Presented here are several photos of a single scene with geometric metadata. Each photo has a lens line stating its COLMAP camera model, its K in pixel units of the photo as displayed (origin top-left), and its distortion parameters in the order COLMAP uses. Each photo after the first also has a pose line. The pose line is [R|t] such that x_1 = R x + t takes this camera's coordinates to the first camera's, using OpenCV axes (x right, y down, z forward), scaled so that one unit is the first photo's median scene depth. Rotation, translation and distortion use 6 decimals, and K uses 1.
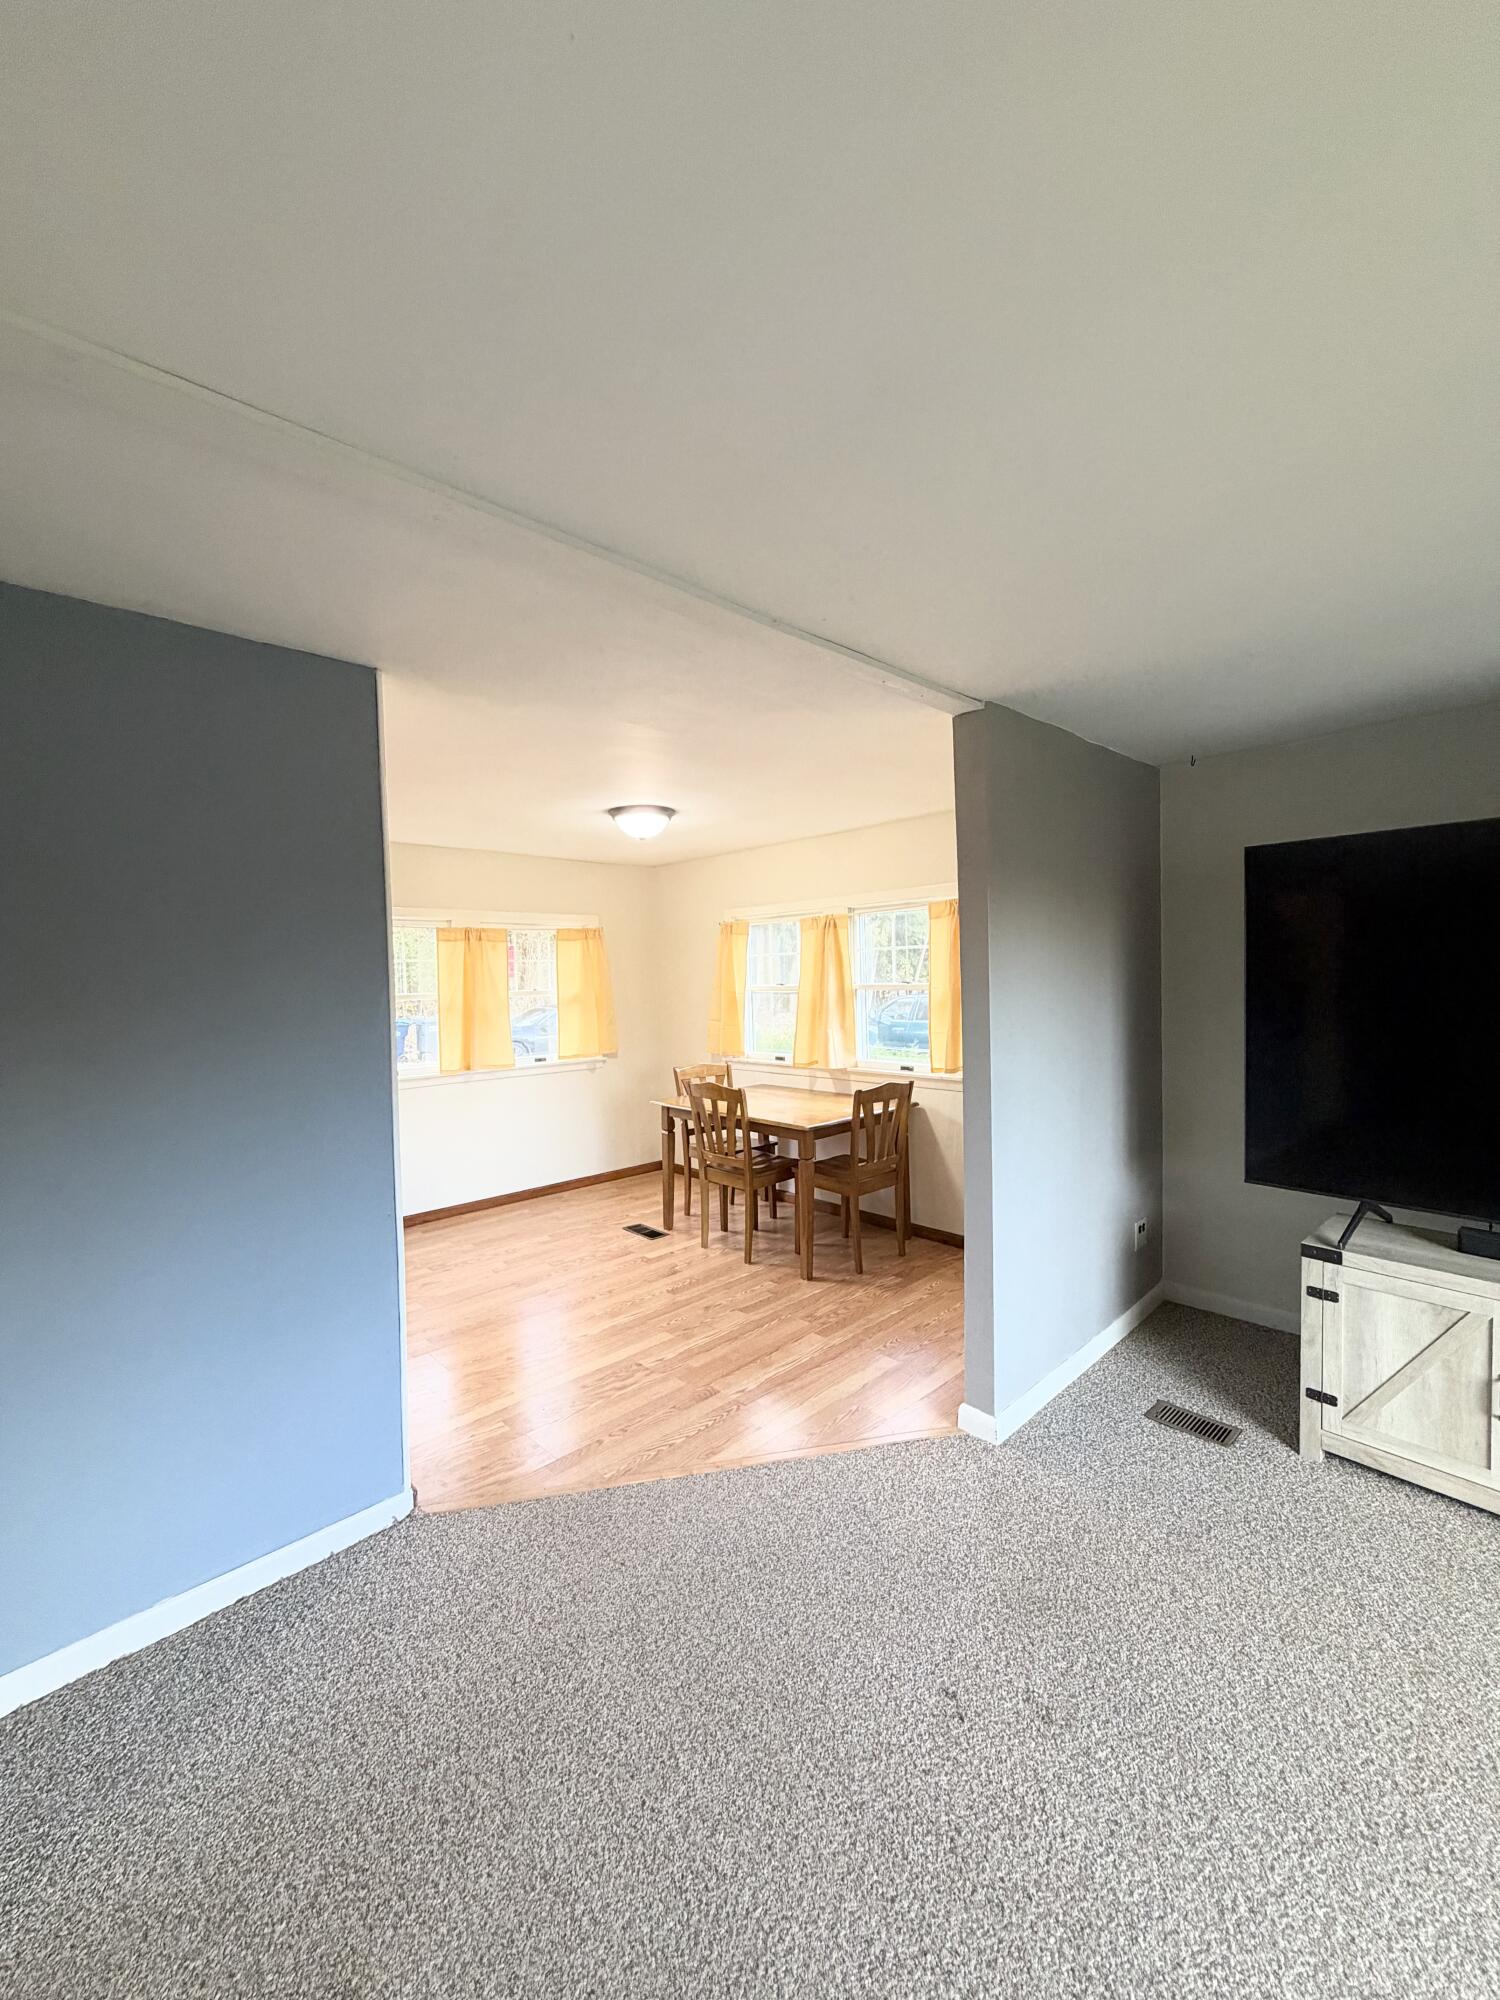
lens RADIAL K [[791.3, 0, 749.3], [0, 791.3, 993.5], [0, 0, 1]] dist [-0.001320, 0.000180]
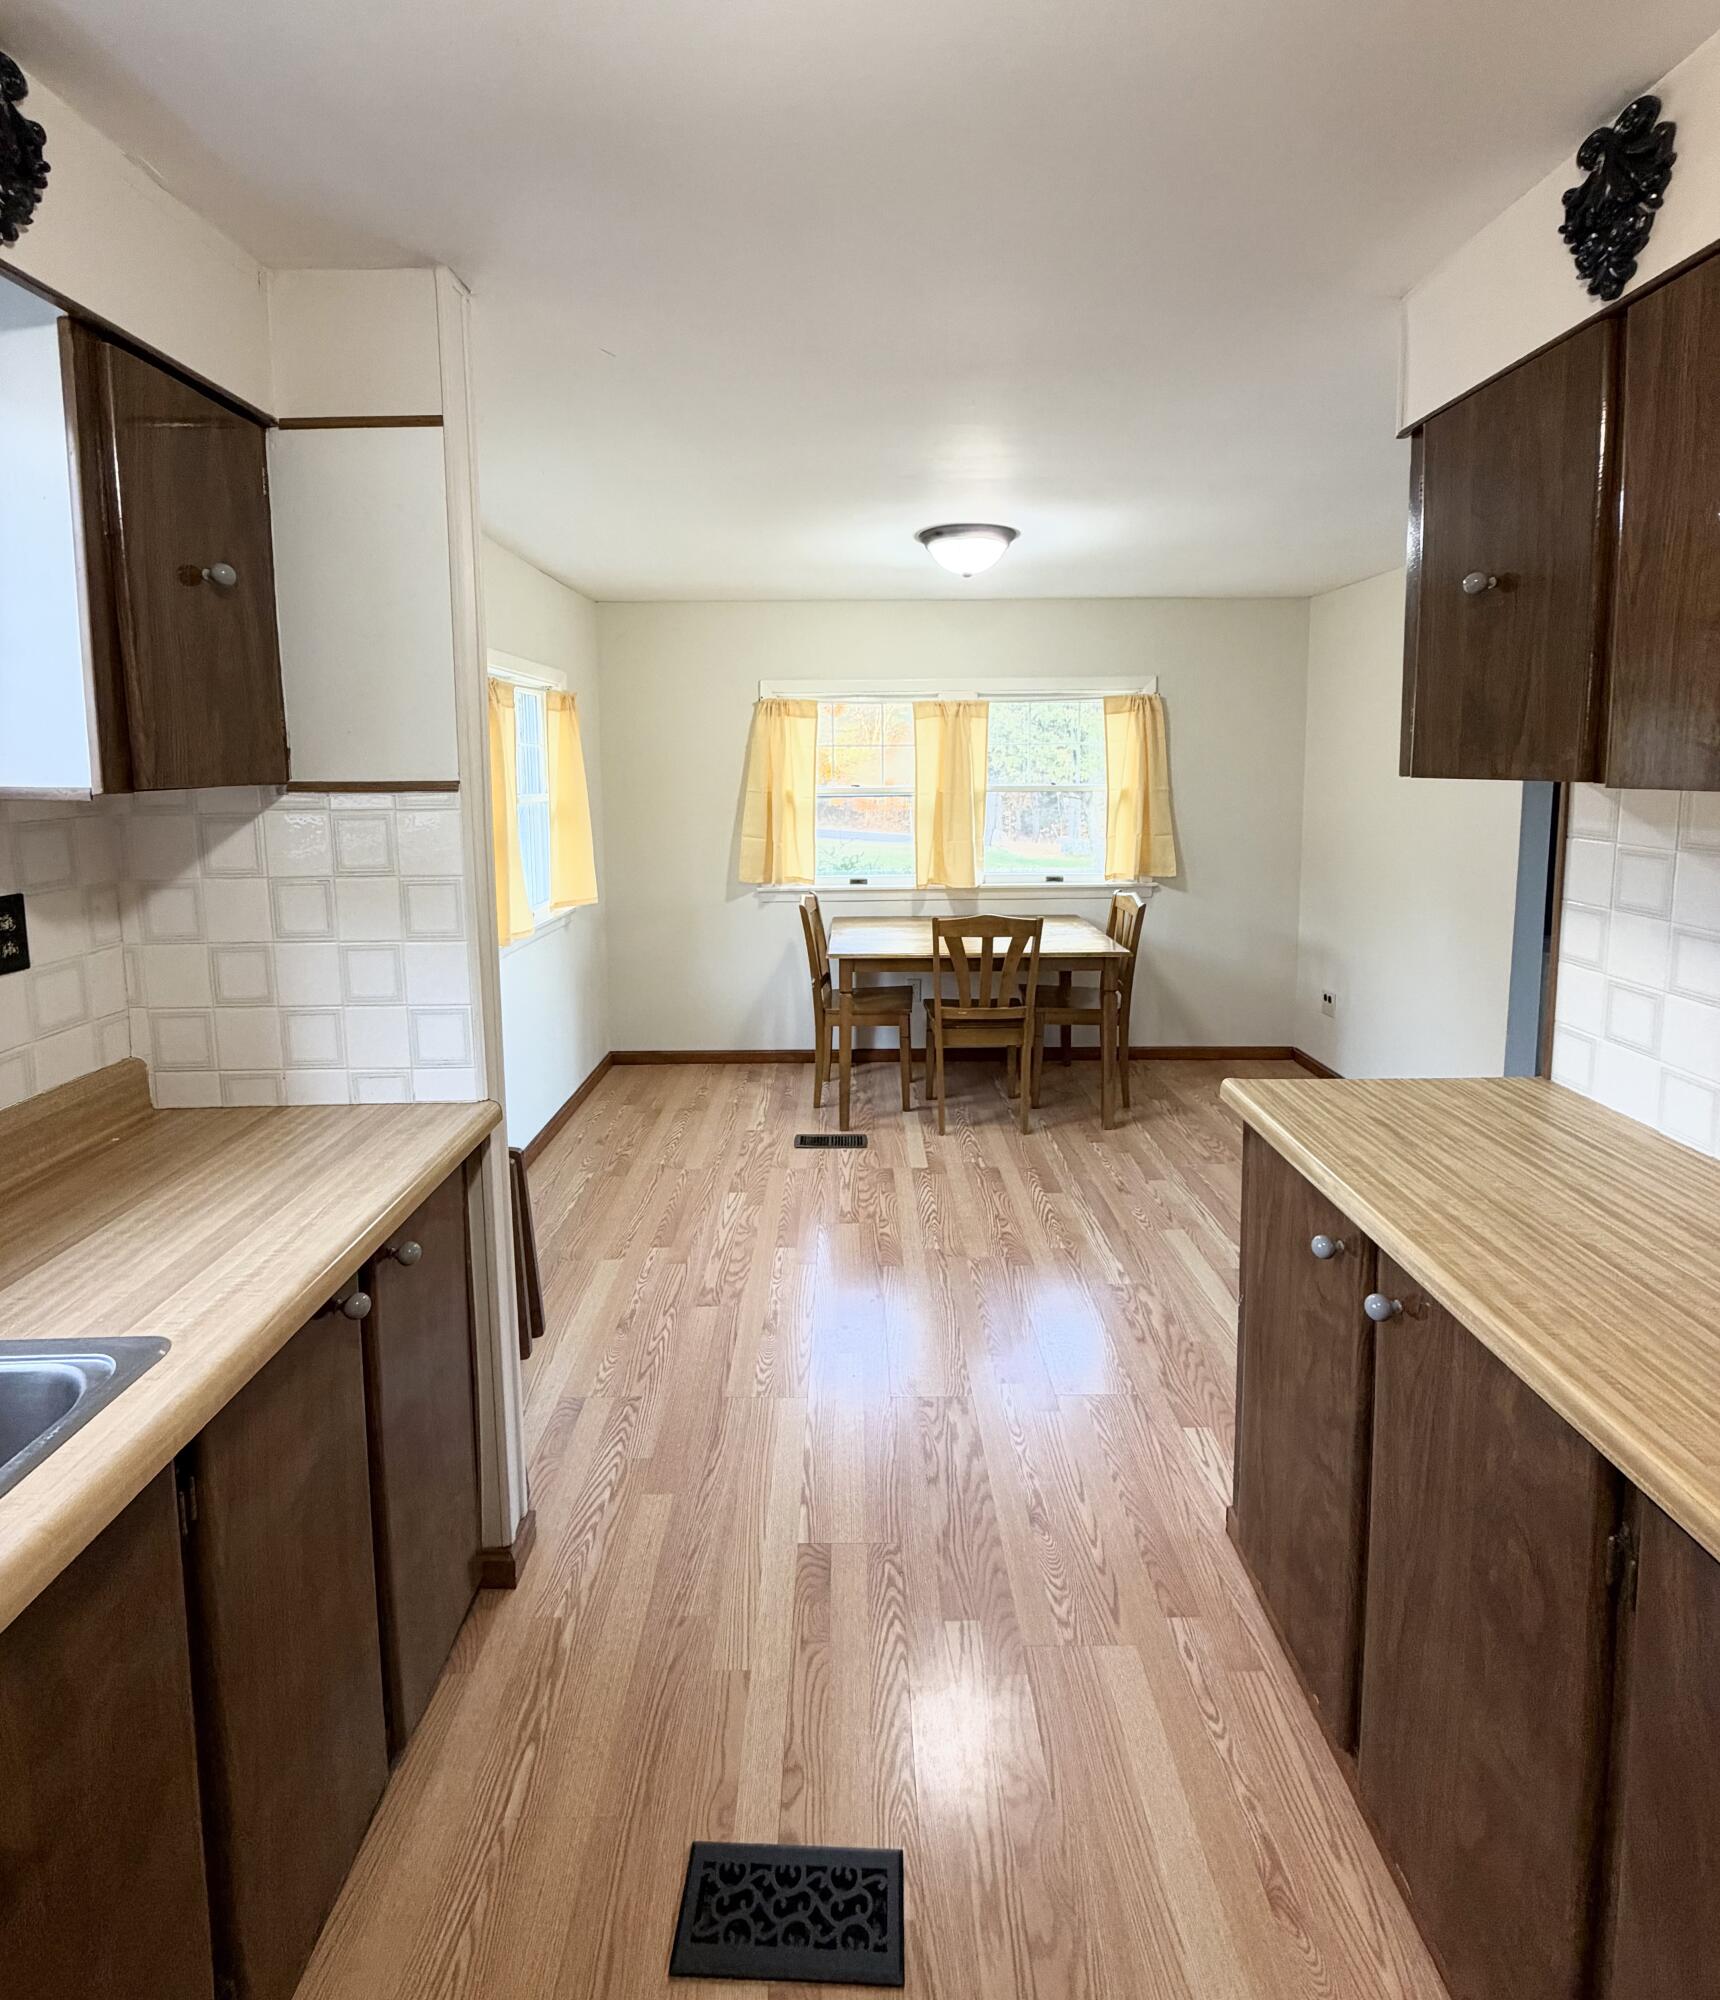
lens RADIAL K [[904.3, 0, 865.9], [0, 904.3, 852.2], [0, 0, 1]] dist [0.000679, 0.000179]
pose [[0.678251, -0.046306, 0.733370, -0.819167], [0.005603, 0.998309, 0.057853, 0.003490], [-0.734809, -0.035130, 0.677364, 0.544490]]
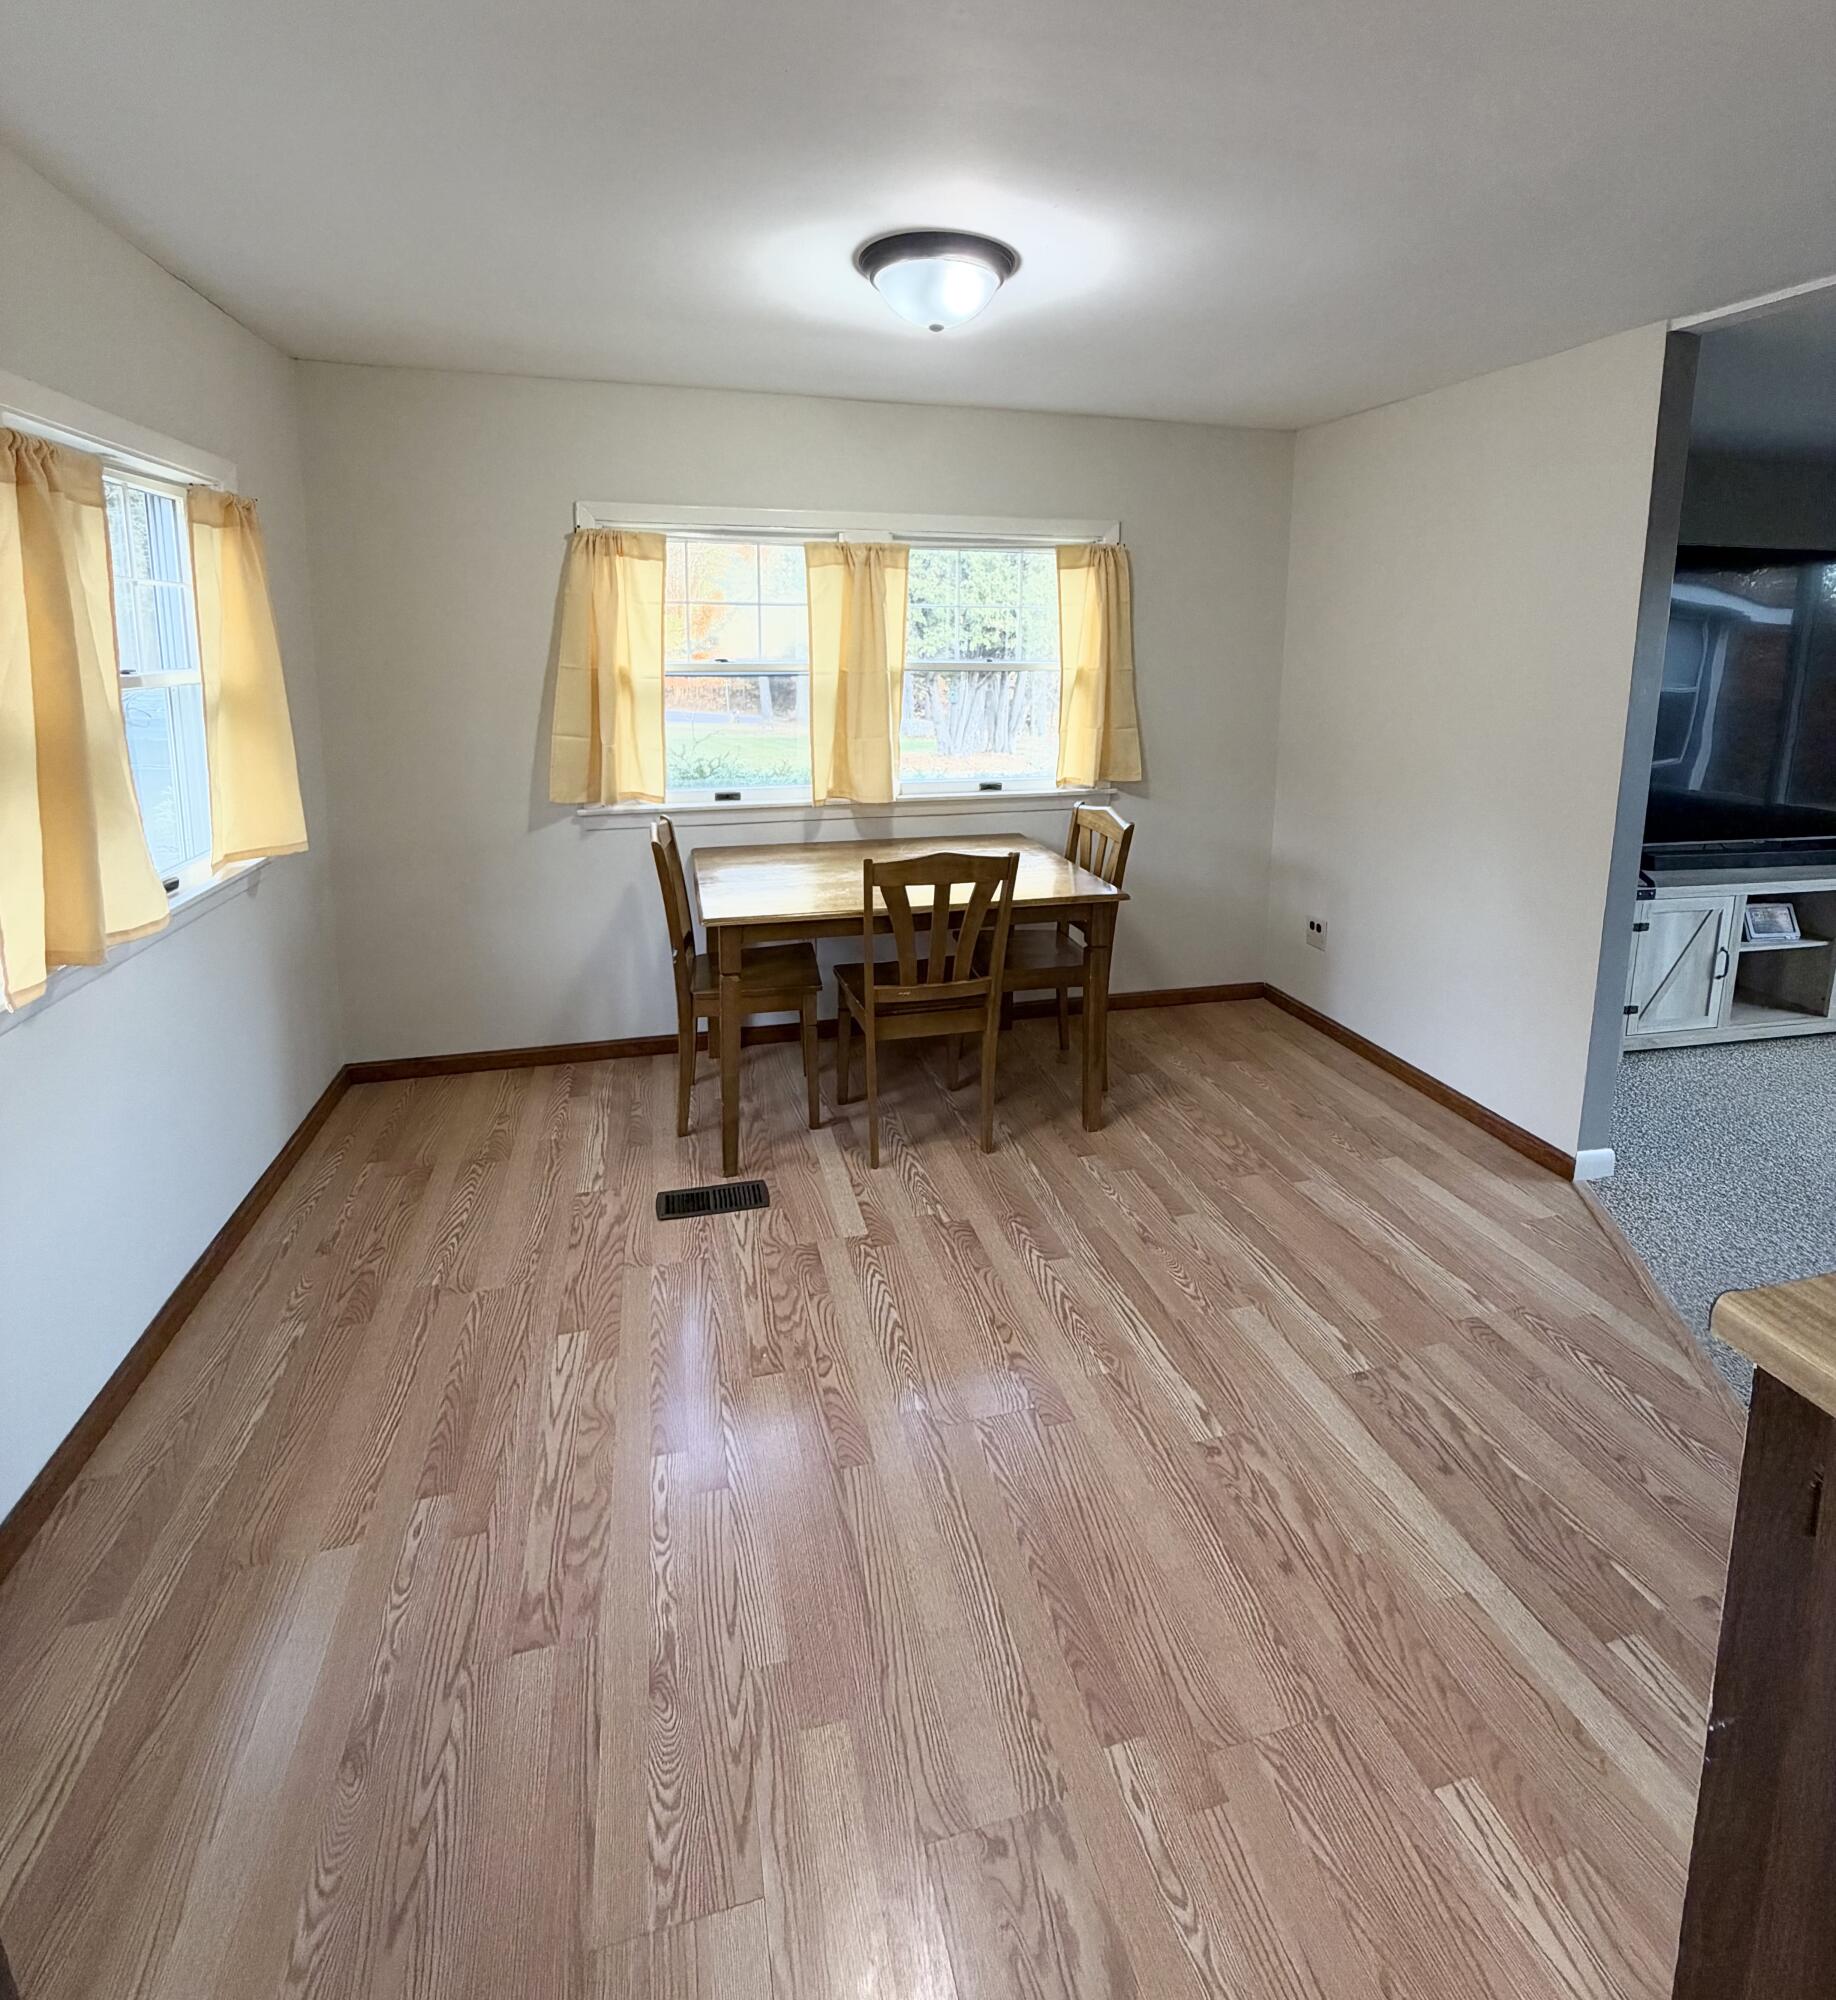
lens RADIAL K [[967.1, 0, 917.1], [0, 967.1, 771.5], [0, 0, 1]] dist [0.000690, 0.000322]
pose [[0.479418, -0.086303, 0.873333, -0.654285], [-0.000497, 0.995126, 0.098611, -0.001401], [-0.877587, -0.047710, 0.477038, 0.774270]]
